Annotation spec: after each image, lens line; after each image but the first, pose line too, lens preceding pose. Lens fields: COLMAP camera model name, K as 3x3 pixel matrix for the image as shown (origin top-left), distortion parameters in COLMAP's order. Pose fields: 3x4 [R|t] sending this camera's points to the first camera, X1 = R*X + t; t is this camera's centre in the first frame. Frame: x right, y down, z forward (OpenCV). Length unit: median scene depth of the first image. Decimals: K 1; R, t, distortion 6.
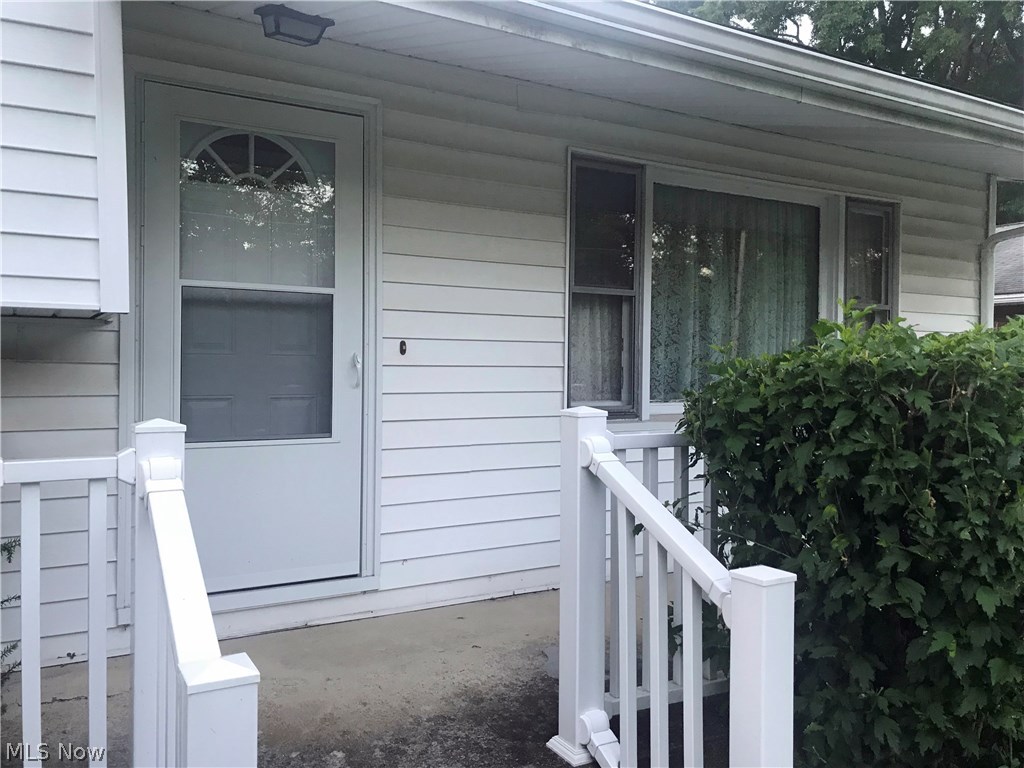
lens RADIAL K [[836.2, 0, 514.2], [0, 836.2, 382.6], [0, 0, 1]] dist [0.052707, -0.060485]
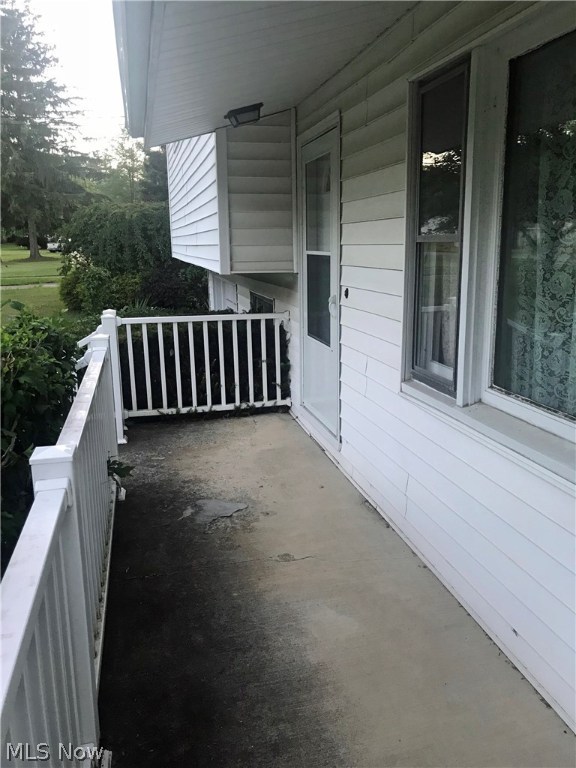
lens RADIAL K [[627.2, 0, 290.1], [0, 627.2, 383.5], [0, 0, 1]] dist [0.052707, -0.060485]
pose [[-0.299320, 0.212675, -0.930149, 1.197026], [0.005259, 0.975196, 0.221282, -0.169458], [0.954138, 0.061343, -0.293013, 1.643344]]
